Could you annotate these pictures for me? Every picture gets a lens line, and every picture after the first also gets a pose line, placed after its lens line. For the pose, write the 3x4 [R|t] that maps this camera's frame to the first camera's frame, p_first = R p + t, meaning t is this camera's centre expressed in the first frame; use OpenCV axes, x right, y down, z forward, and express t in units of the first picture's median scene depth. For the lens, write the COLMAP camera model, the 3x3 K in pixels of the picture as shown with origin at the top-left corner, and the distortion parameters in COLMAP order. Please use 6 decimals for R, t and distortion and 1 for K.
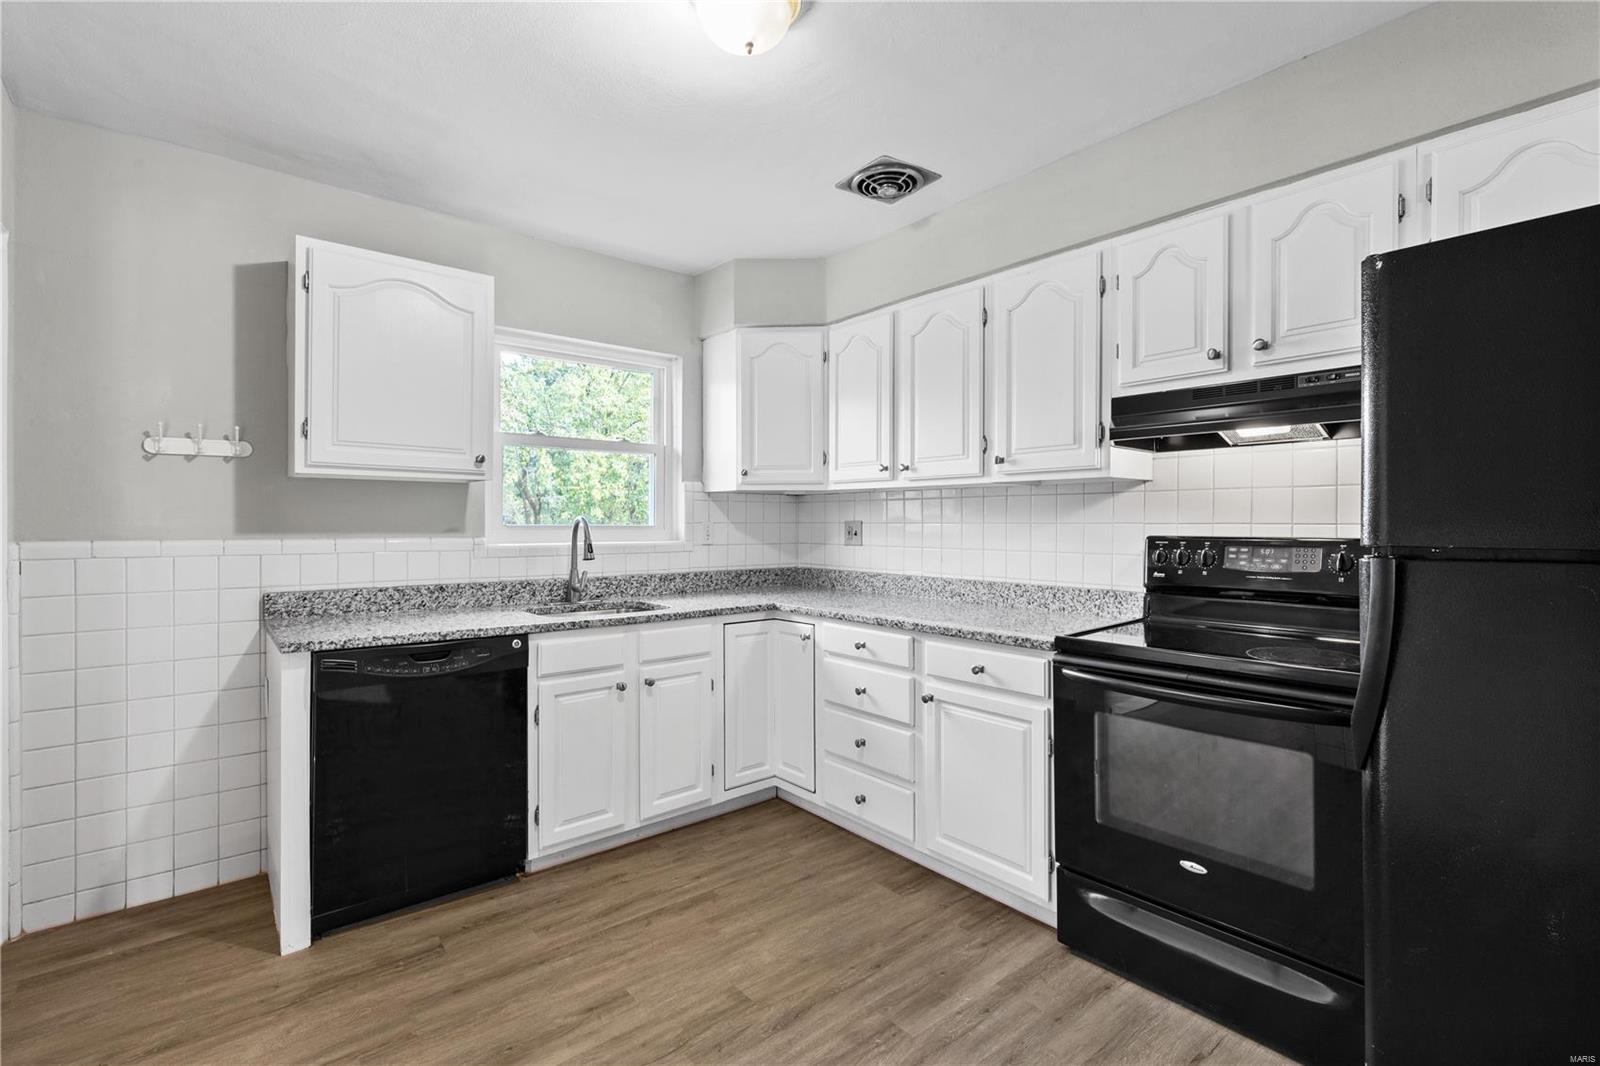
lens RADIAL K [[740.3, 0, 809.0], [0, 740.3, 520.7], [0, 0, 1]] dist [0.003184, -0.000348]
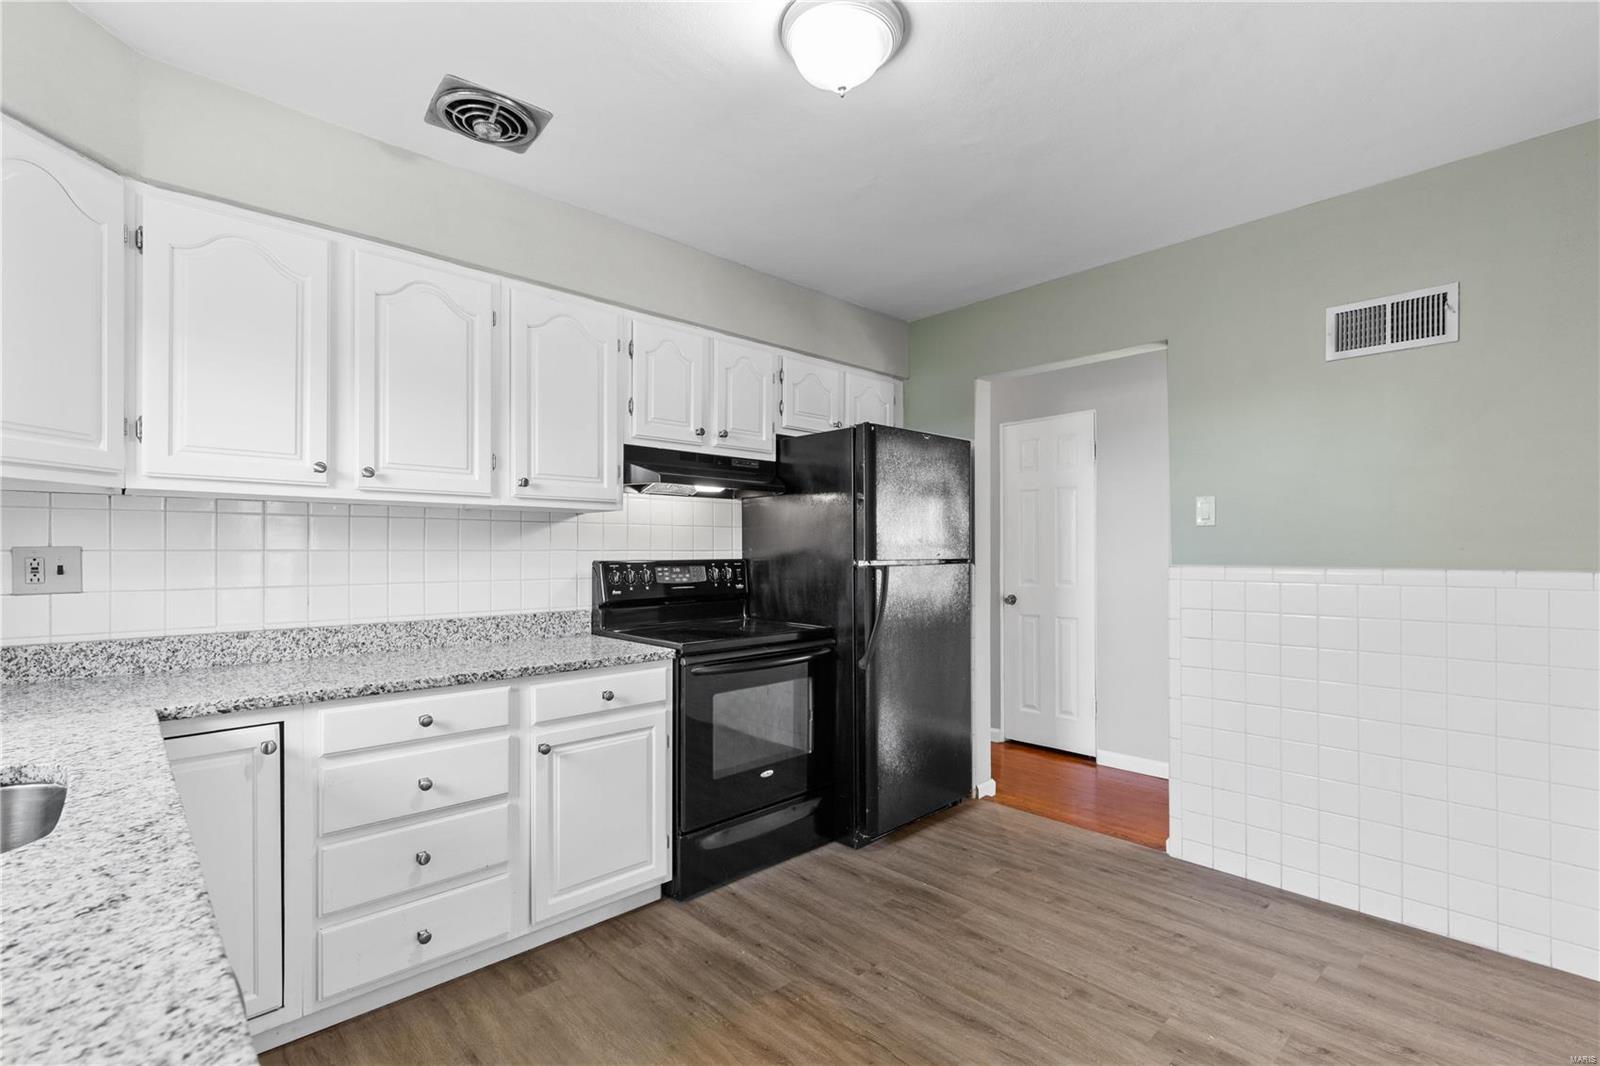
lens RADIAL K [[740.3, 0, 808.2], [0, 740.3, 548.6], [0, 0, 1]] dist [0.003184, -0.000348]
pose [[-0.083522, 0.004398, 0.996496, -0.757133], [-0.000181, 0.999990, -0.004429, 0.005864], [-0.996506, -0.000551, -0.083520, 0.774544]]
